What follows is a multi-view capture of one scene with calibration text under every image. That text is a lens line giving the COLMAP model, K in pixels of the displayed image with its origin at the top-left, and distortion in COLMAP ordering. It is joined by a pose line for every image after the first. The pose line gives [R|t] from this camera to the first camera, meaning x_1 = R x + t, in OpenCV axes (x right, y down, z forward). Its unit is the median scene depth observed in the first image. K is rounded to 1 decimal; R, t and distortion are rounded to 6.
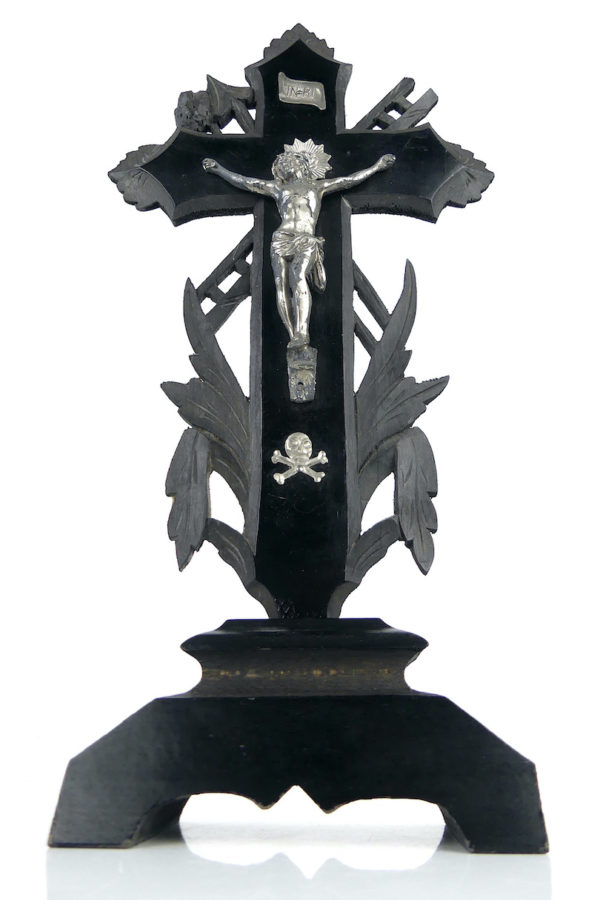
lens RADIAL K [[721.3, 0, 302.2], [0, 721.3, 444.6], [0, 0, 1]] dist [-0.027260, -0.000568]
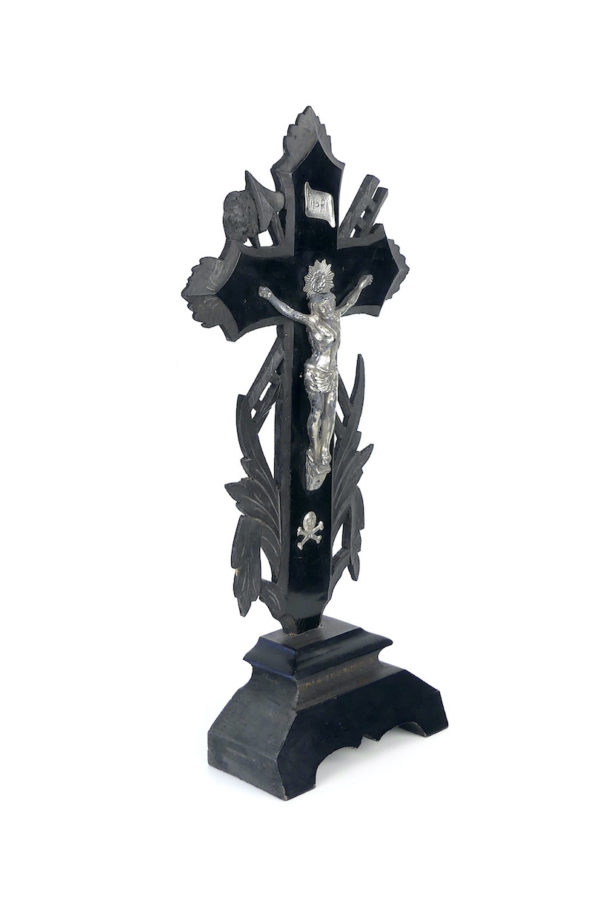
lens RADIAL K [[1395.6, 0, 302.6], [0, 1395.6, 459.5], [0, 0, 1]] dist [-0.127281, 0.000000]
pose [[0.684855, -0.175066, 0.707337, -1.859508], [-0.251750, 0.854092, 0.455136, -1.294266], [-0.683809, -0.489775, 0.540856, -0.415134]]
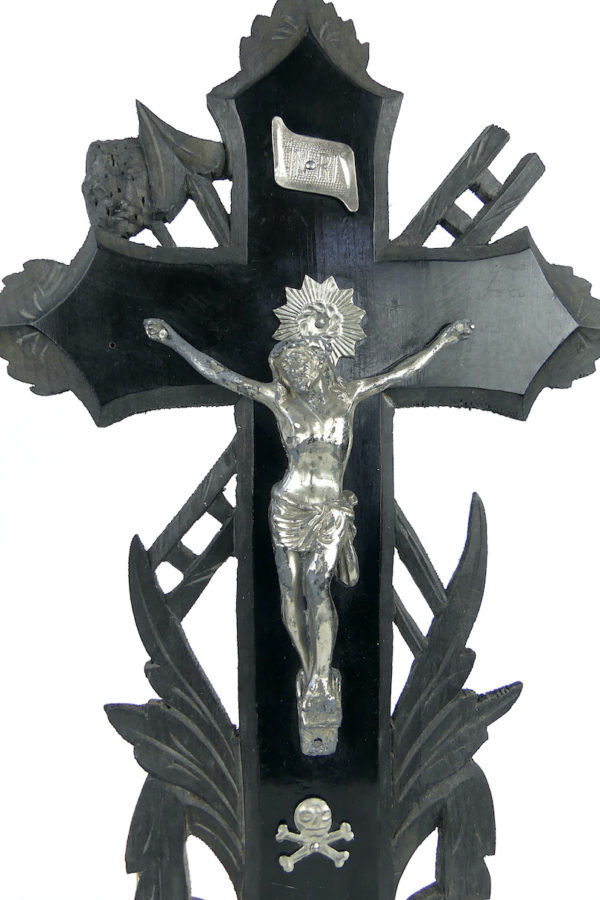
lens RADIAL K [[721.3, 0, 285.5], [0, 721.3, 456.2], [0, 0, 1]] dist [-0.027260, -0.000568]
pose [[0.995808, -0.012648, 0.090585, -0.086606], [-0.022025, 0.928088, 0.371709, -0.554685], [-0.088773, -0.372146, 0.923919, 0.458129]]
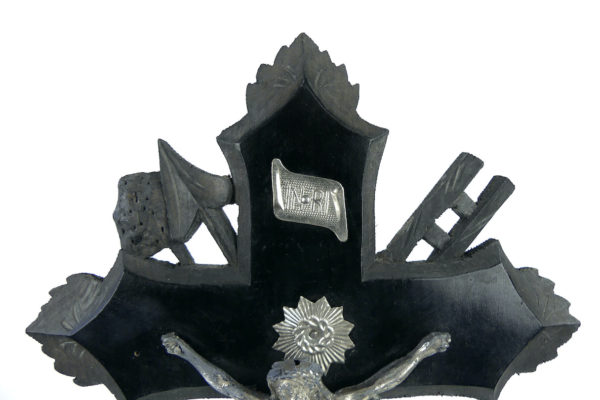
lens RADIAL K [[480.8, 0, 305.8], [0, 480.8, 208.5], [0, 0, 1]] dist [-0.027260, -0.000568]
pose [[0.999421, -0.009888, 0.032555, -0.019857], [-0.002811, 0.929566, 0.368646, -0.728424], [-0.033907, -0.368524, 0.929000, 0.681624]]
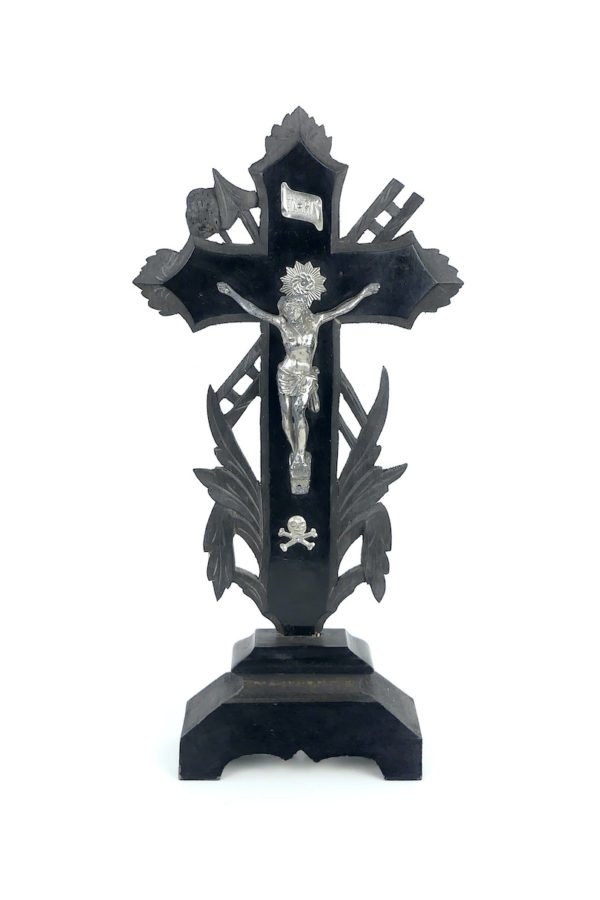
lens RADIAL K [[1395.6, 0, 307.1], [0, 1395.6, 455.2], [0, 0, 1]] dist [-0.127281, 0.000000]
pose [[0.997142, -0.011340, 0.074693, -0.179850], [-0.032151, 0.830975, 0.555380, -1.558494], [-0.068366, -0.556194, 0.828236, -1.148370]]
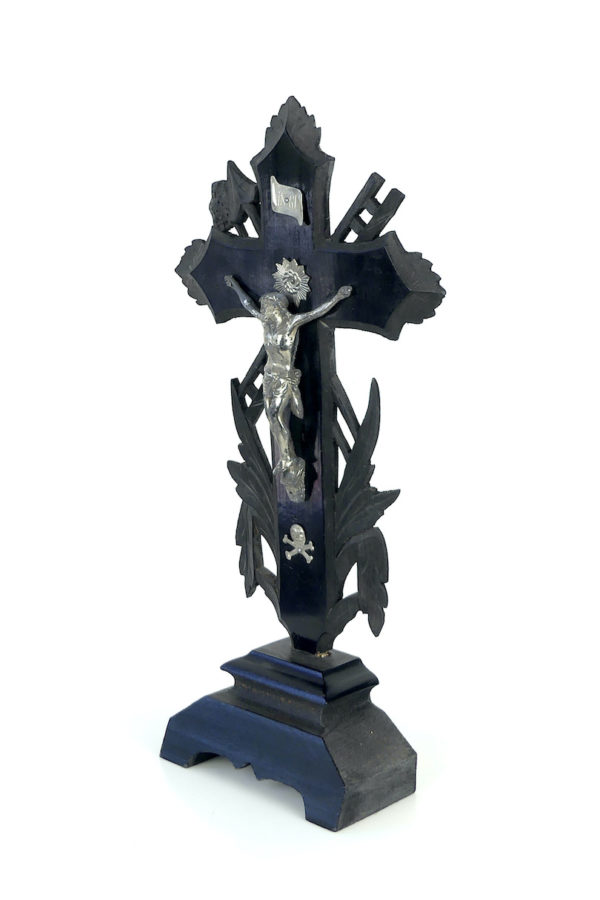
lens RADIAL K [[1395.6, 0, 307.6], [0, 1395.6, 448.7], [0, 0, 1]] dist [-0.127281, 0.000000]
pose [[0.773049, 0.133784, -0.620078, 1.535927], [0.233319, 0.849019, 0.474057, -1.306992], [0.589879, -0.511145, 0.625119, -0.526739]]
